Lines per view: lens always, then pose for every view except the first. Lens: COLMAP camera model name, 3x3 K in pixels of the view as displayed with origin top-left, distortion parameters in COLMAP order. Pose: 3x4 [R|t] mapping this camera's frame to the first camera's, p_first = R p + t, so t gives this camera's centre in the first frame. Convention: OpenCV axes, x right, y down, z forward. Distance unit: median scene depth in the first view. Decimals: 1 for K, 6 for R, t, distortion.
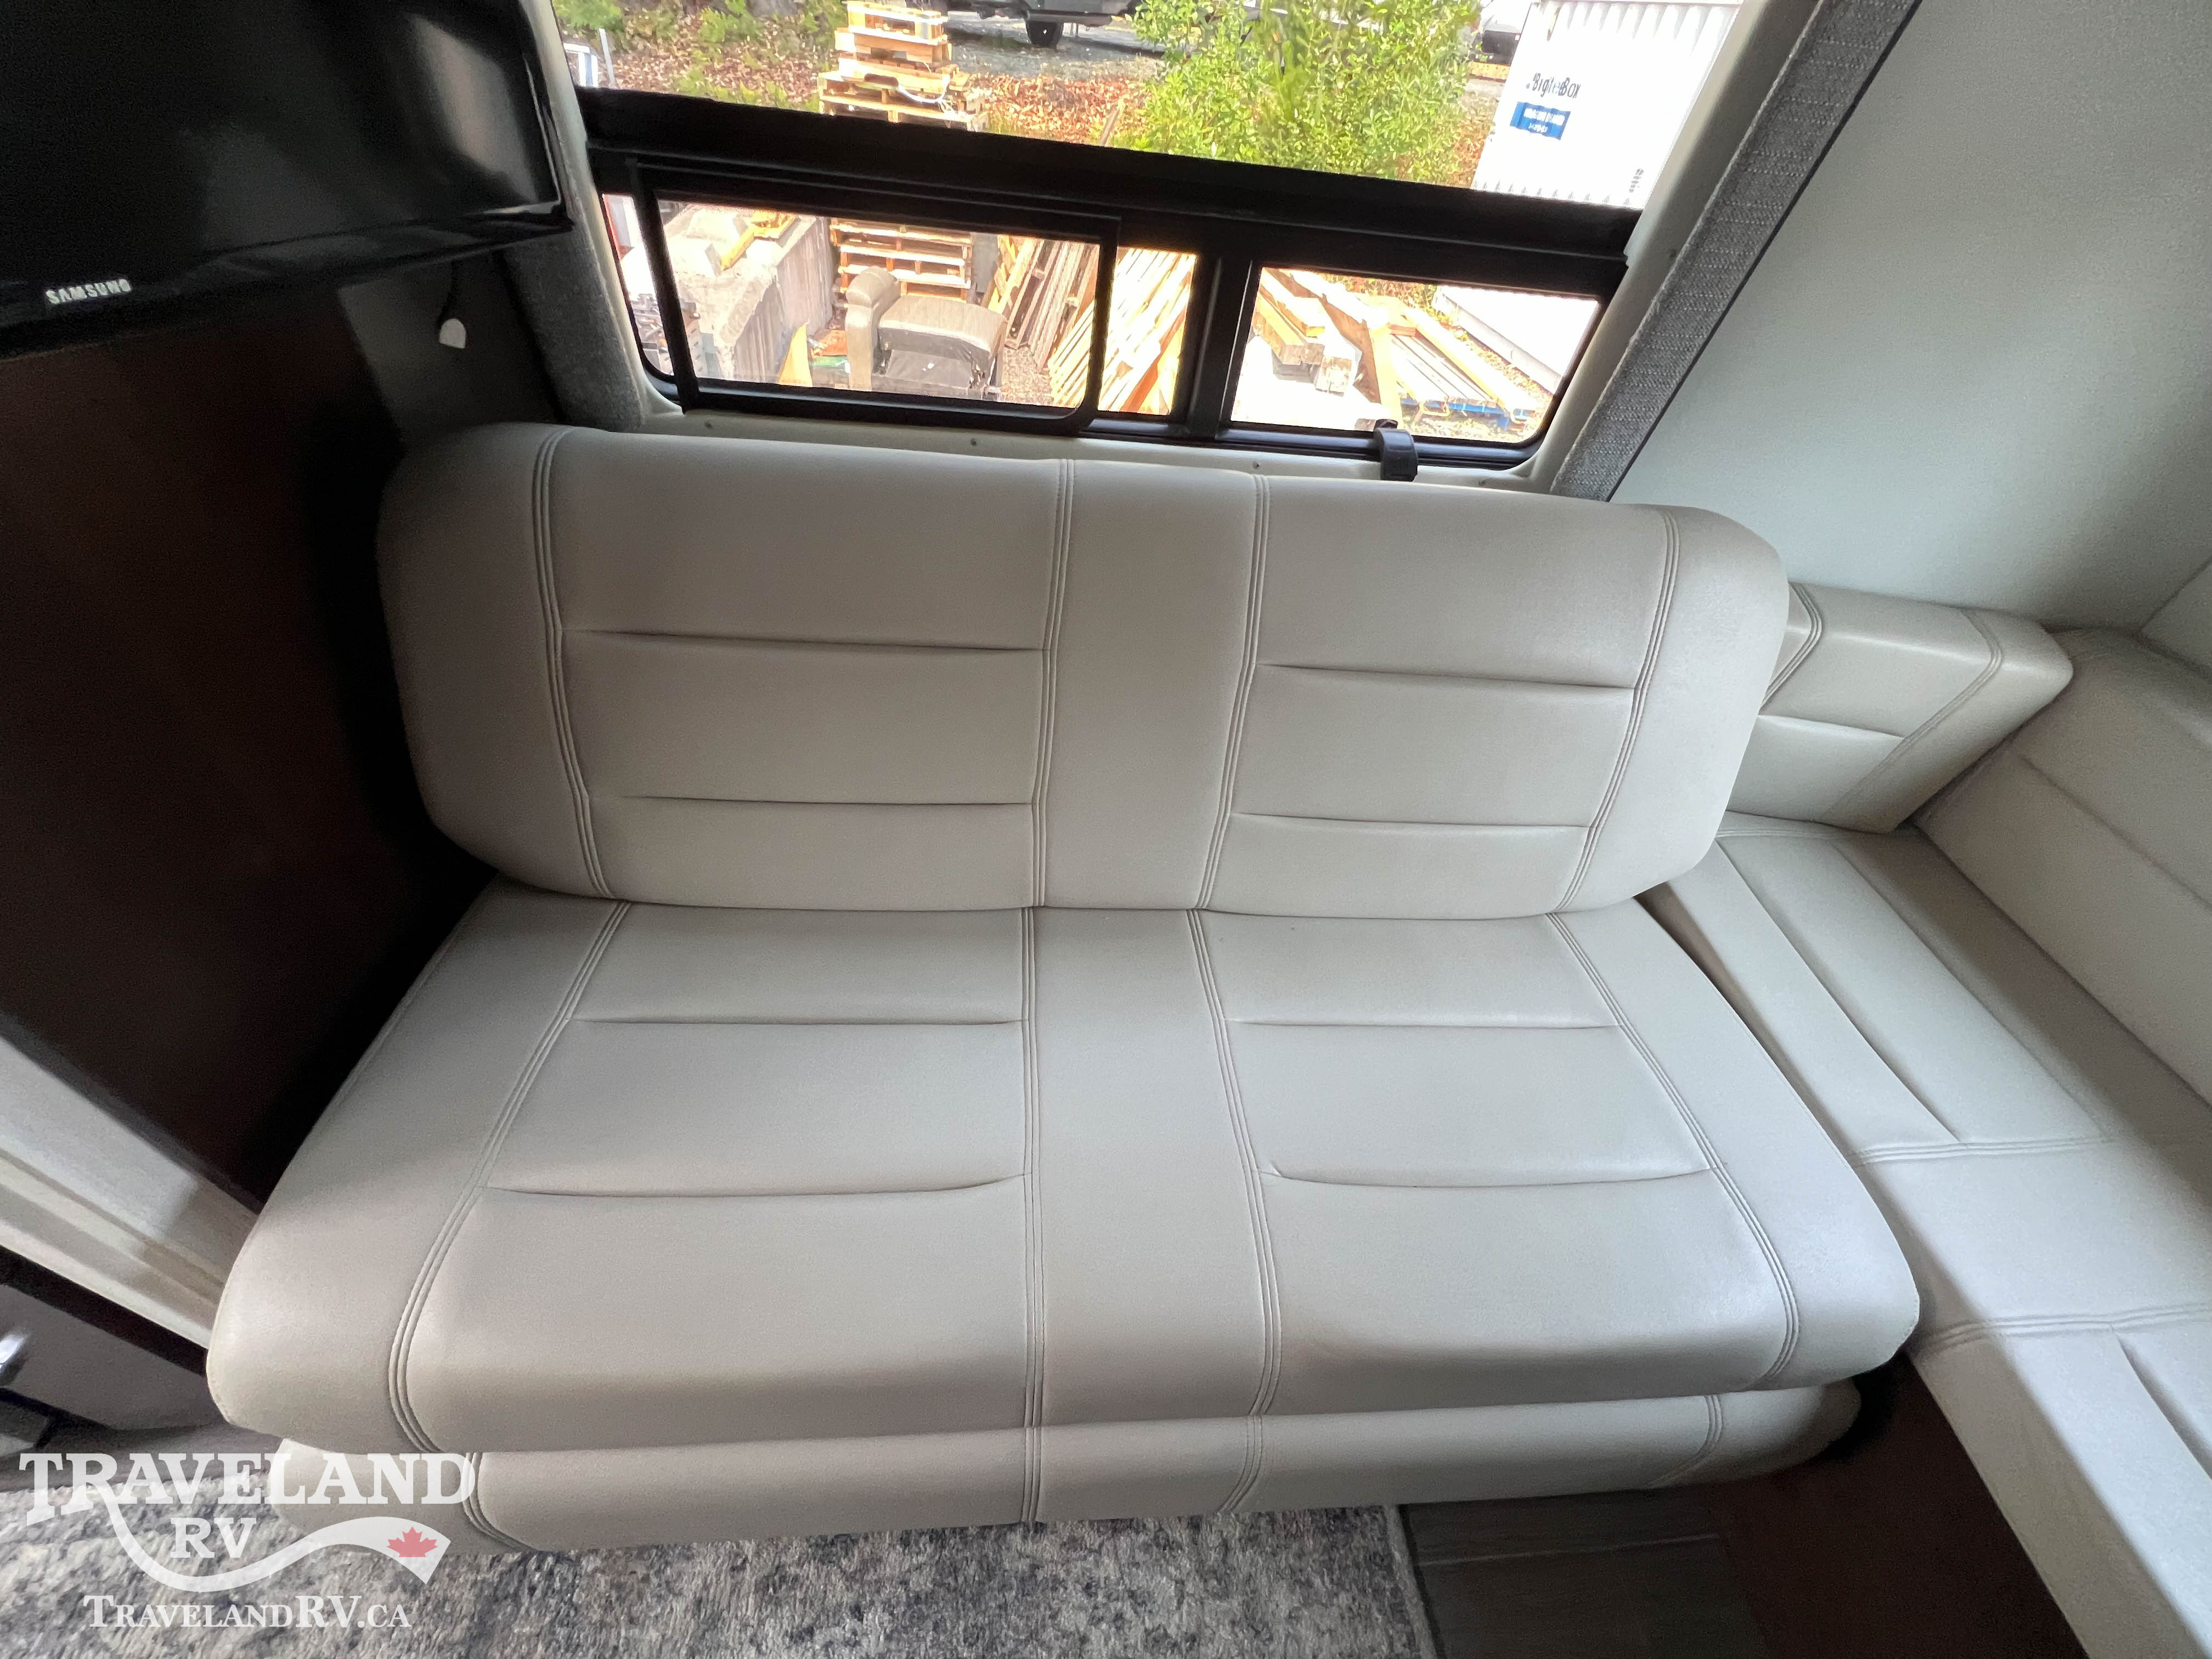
lens RADIAL K [[904.1, 0, 1106.0], [0, 904.1, 829.5], [0, 0, 1]] dist [-0.000529, 0.000061]
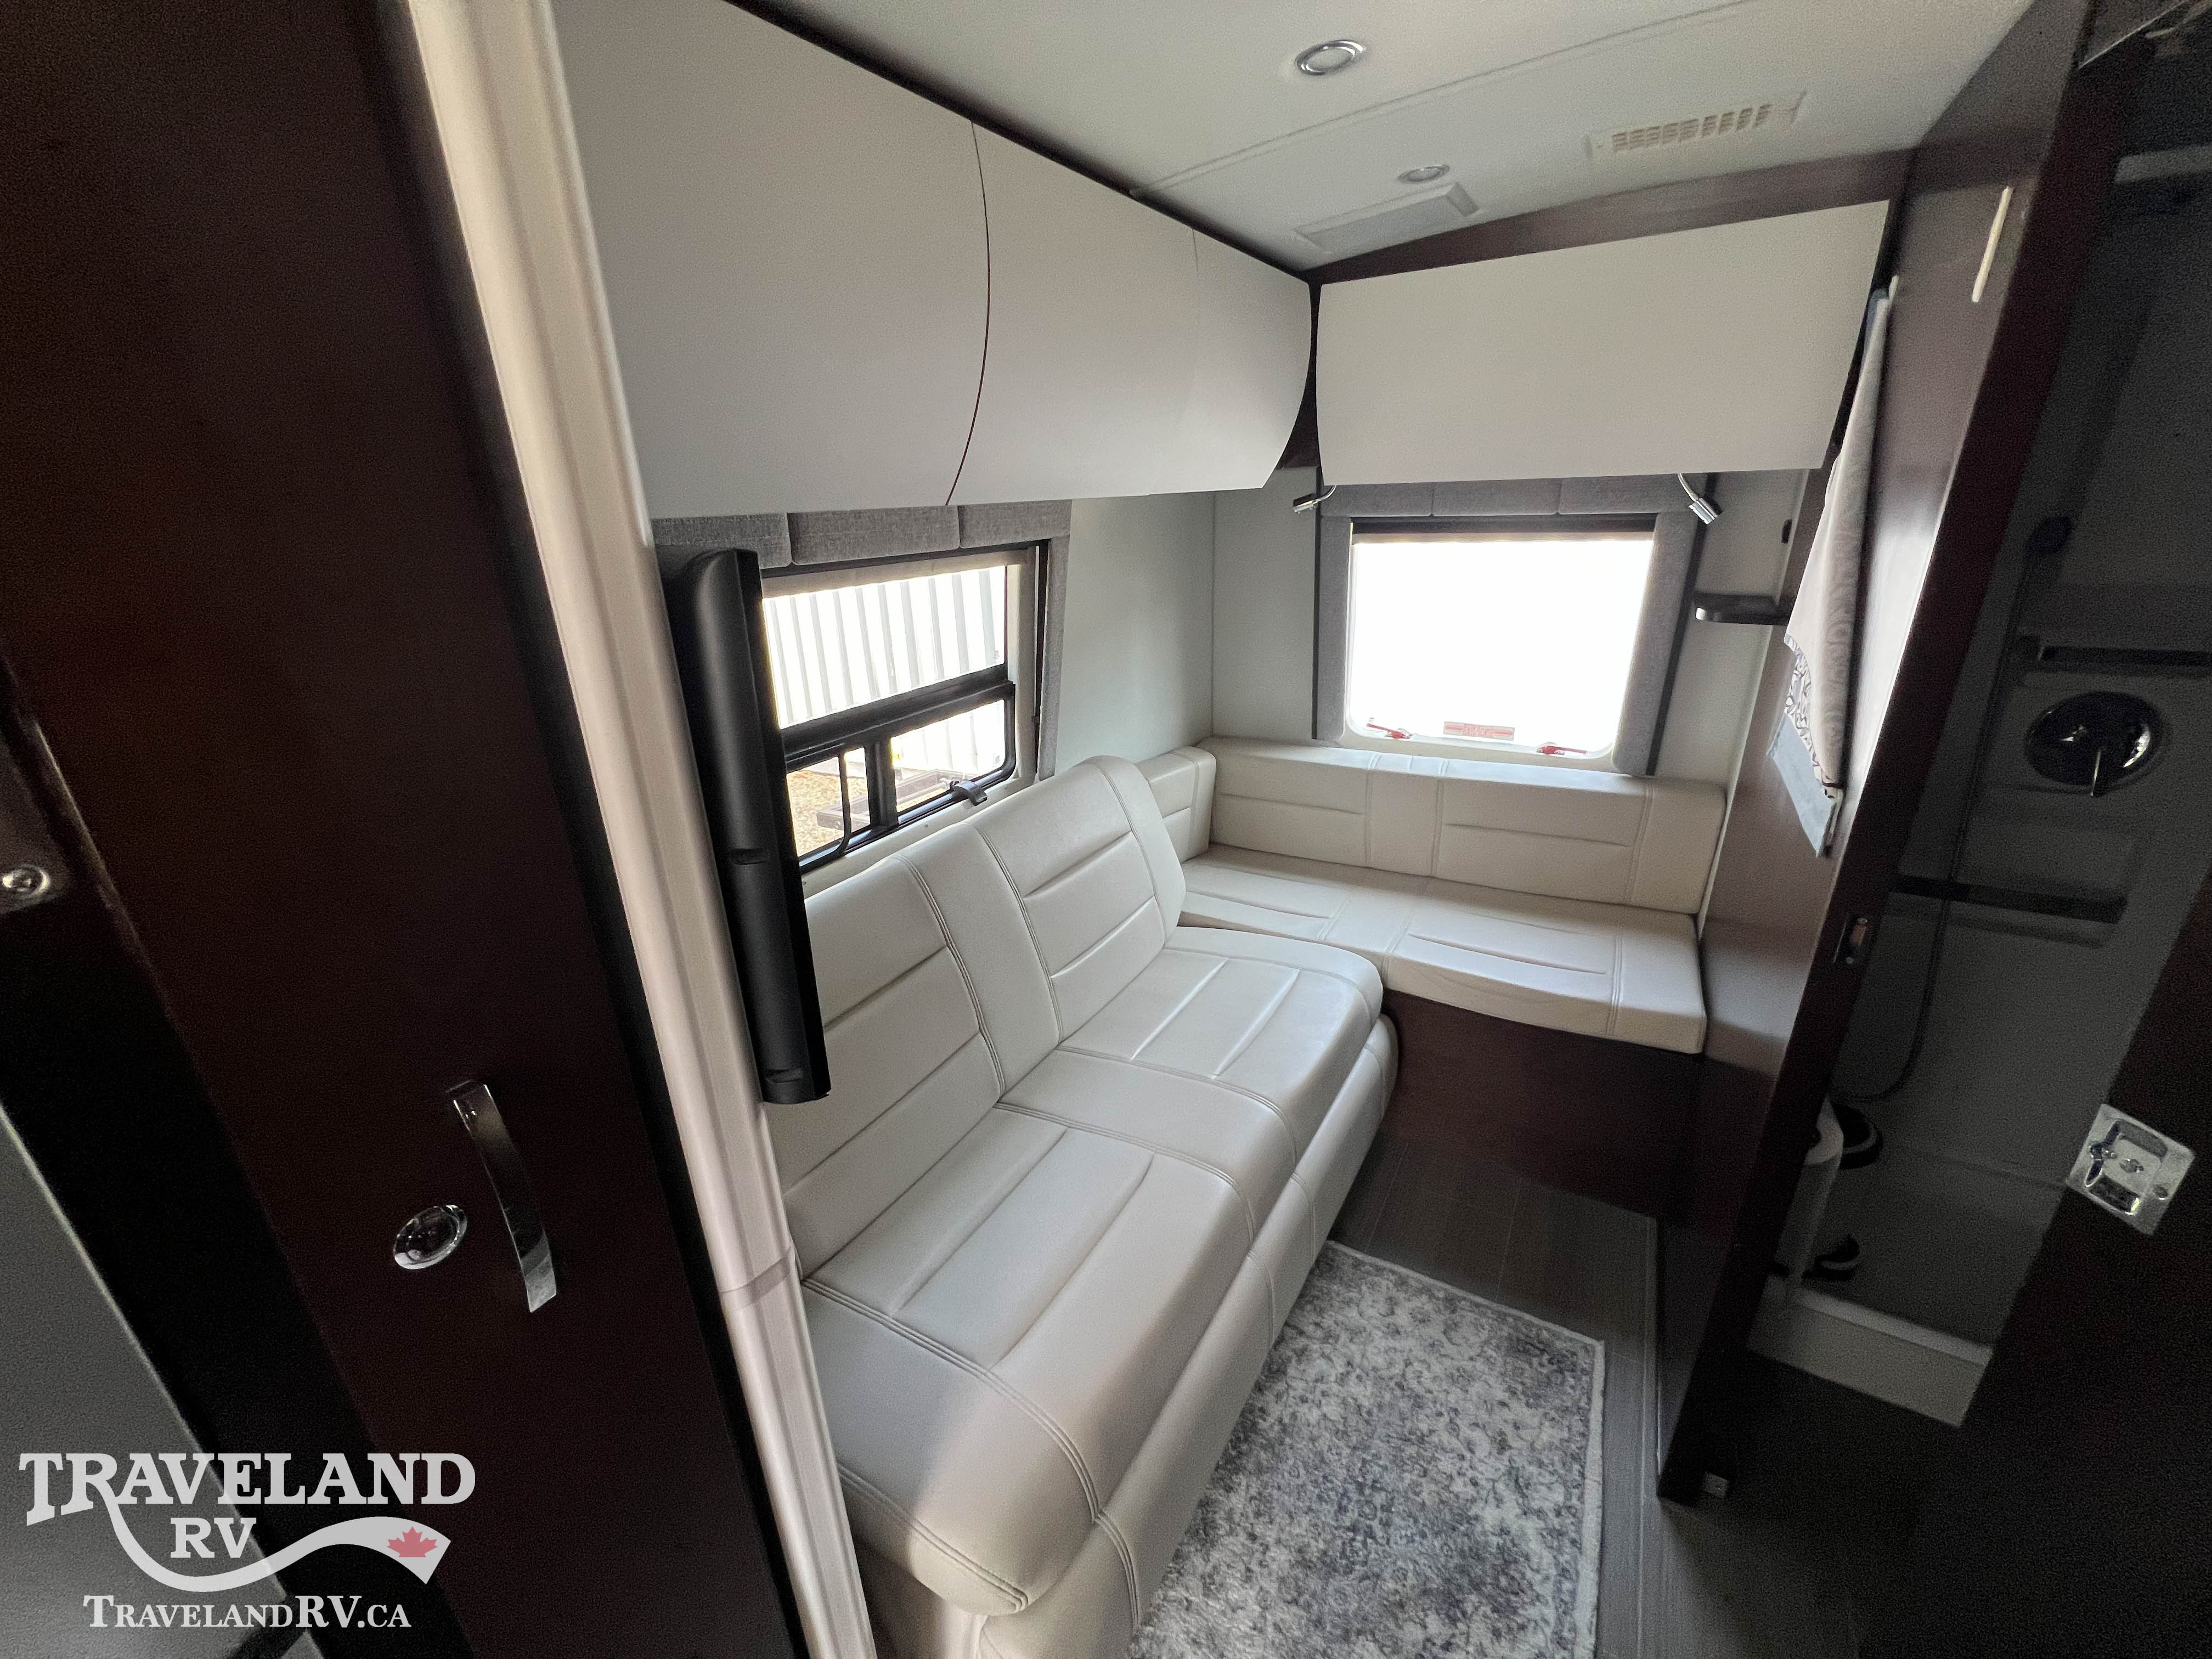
lens RADIAL K [[887.0, 0, 1107.9], [0, 887.0, 828.6], [0, 0, 1]] dist [-0.001148, 0.000182]
pose [[0.565268, -0.407999, 0.716944, -0.926307], [0.641810, 0.763521, -0.071523, -0.044017], [-0.518221, 0.500571, 0.693452, -0.417043]]
